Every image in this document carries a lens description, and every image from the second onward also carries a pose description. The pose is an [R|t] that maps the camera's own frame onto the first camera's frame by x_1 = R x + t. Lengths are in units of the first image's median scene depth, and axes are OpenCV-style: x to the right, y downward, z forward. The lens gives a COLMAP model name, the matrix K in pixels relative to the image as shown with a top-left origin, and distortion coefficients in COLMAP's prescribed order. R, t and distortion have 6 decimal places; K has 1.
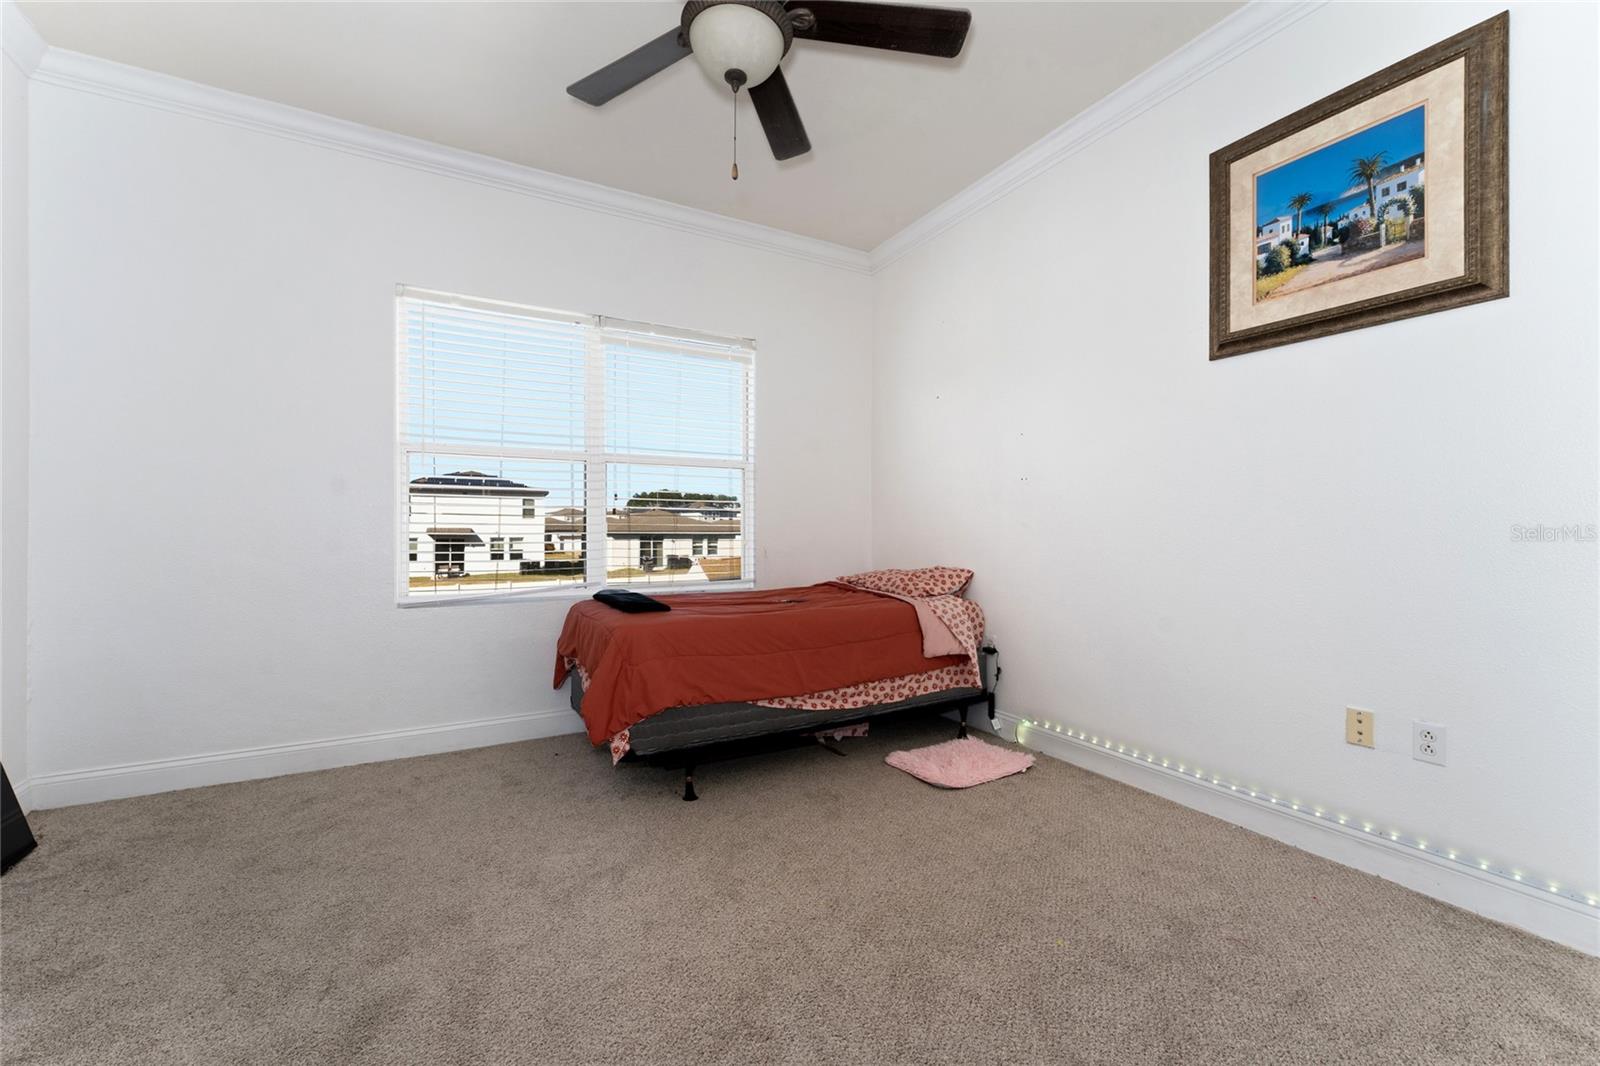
lens RADIAL K [[643.2, 0, 800.3], [0, 643.2, 527.3], [0, 0, 1]] dist [0.008094, -0.000413]
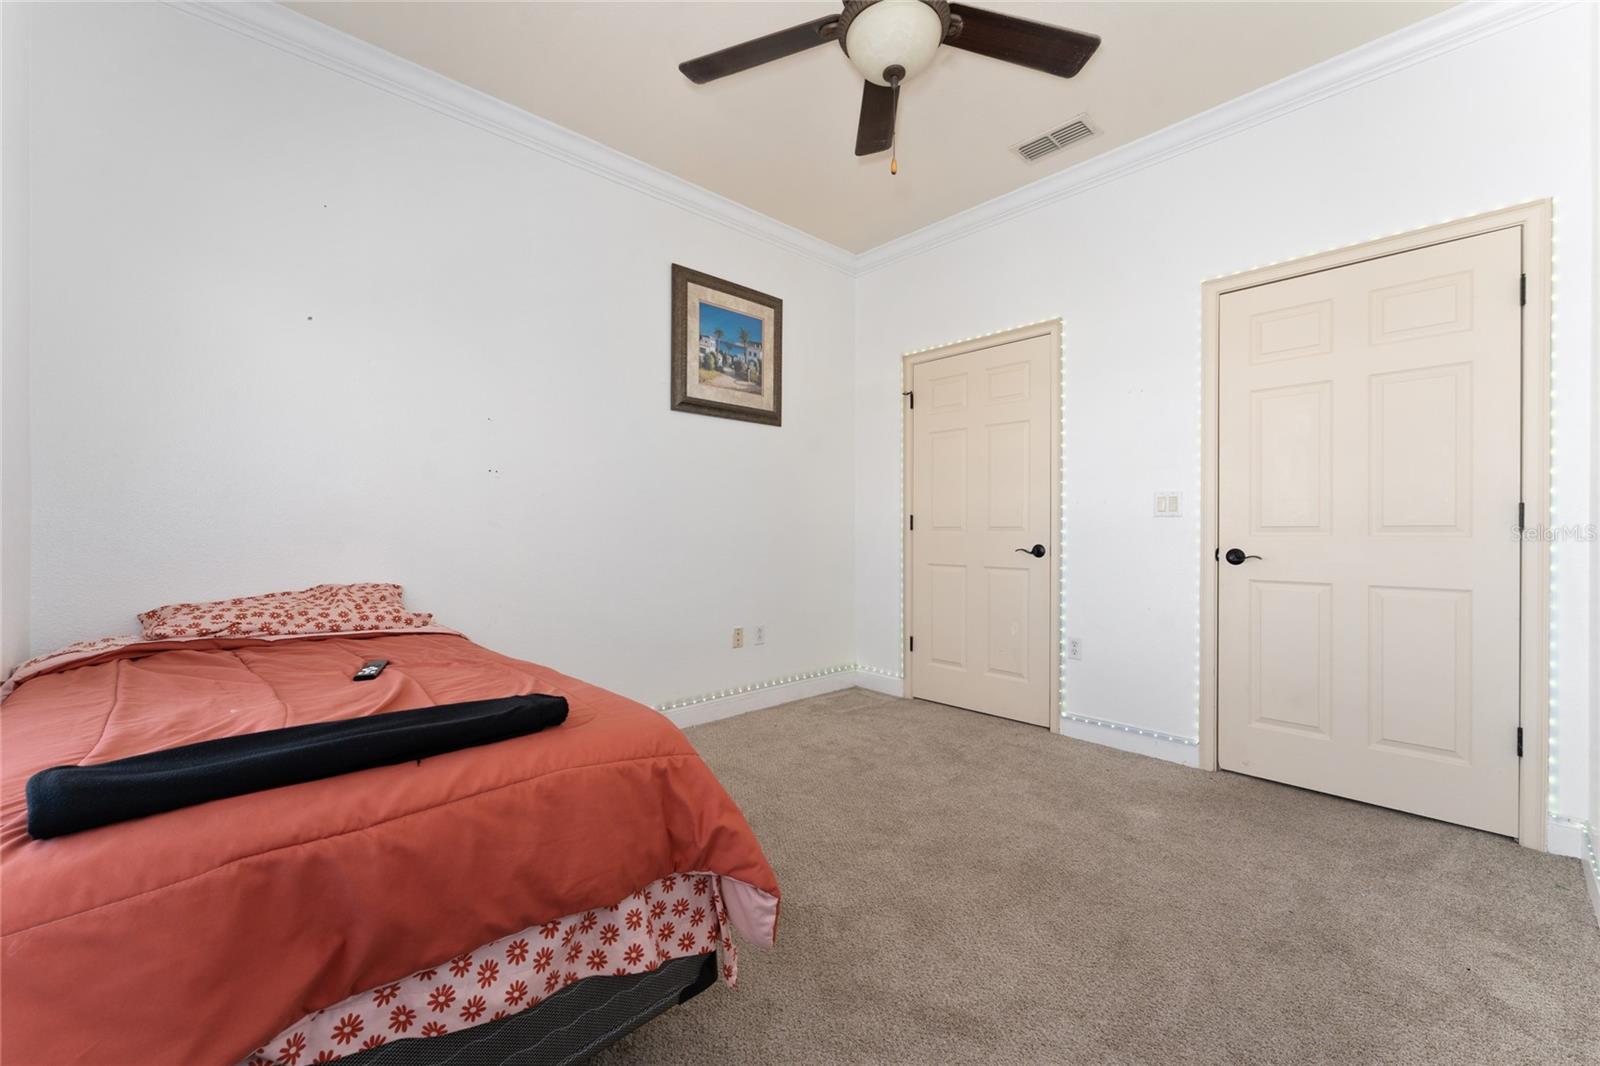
lens RADIAL K [[643.2, 0, 800.7], [0, 643.2, 534.4], [0, 0, 1]] dist [0.008094, -0.000413]
pose [[-0.239779, -0.006304, 0.970807, -0.927016], [-0.001433, 0.999980, 0.006140, 0.005686], [-0.970826, 0.000081, -0.239784, 1.235078]]
